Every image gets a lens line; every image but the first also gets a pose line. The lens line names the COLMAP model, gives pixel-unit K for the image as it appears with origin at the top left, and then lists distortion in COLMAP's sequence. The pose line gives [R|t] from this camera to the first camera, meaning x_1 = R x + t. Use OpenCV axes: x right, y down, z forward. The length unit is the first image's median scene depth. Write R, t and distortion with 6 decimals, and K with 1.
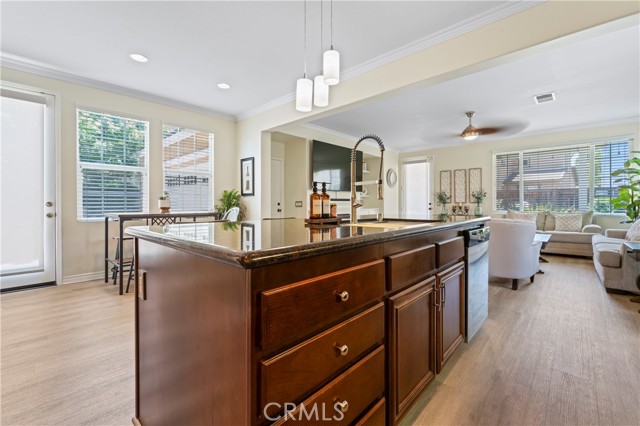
lens RADIAL K [[278.2, 0, 319.6], [0, 278.2, 206.1], [0, 0, 1]] dist [-0.001806, -0.000101]
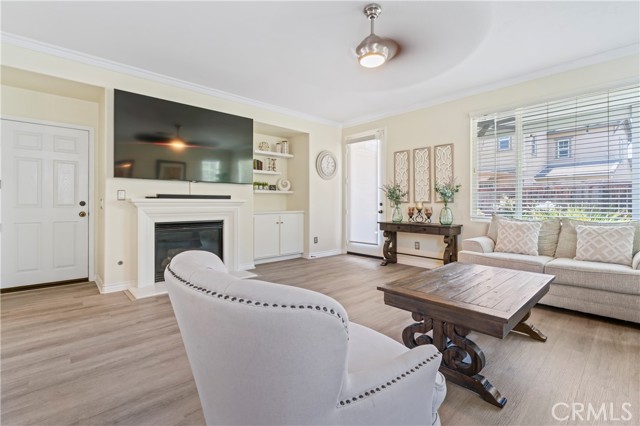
lens RADIAL K [[288.4, 0, 320.0], [0, 288.4, 213.0], [0, 0, 1]] dist [-0.000094, 0.000163]
pose [[0.996555, 0.005202, -0.082766, 0.300254], [-0.003129, 0.999679, 0.025155, -0.003507], [0.082870, -0.024810, 0.996251, 0.310240]]
